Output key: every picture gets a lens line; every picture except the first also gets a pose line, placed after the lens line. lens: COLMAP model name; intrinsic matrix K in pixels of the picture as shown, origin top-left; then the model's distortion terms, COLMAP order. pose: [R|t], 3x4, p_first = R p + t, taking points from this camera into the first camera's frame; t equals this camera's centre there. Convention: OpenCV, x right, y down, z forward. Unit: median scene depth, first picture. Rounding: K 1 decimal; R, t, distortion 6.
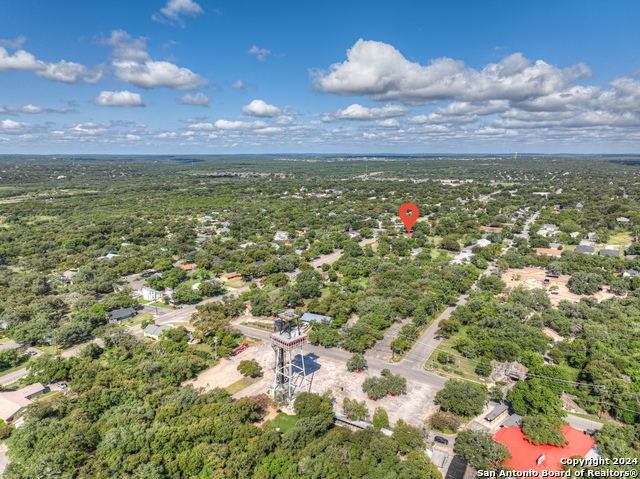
lens RADIAL K [[447.8, 0, 319.7], [0, 447.8, 242.5], [0, 0, 1]] dist [-0.002504, 0.018875]
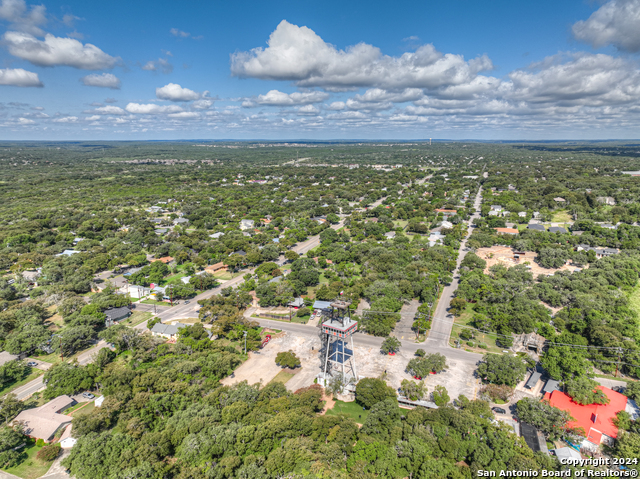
lens RADIAL K [[447.8, 0, 320.7], [0, 447.8, 237.3], [0, 0, 1]] dist [-0.002504, 0.018875]
pose [[0.983755, -0.038308, 0.175379, -0.133956], [0.034962, 0.999144, 0.022132, -0.003695], [-0.176076, -0.015641, 0.984252, 0.012686]]
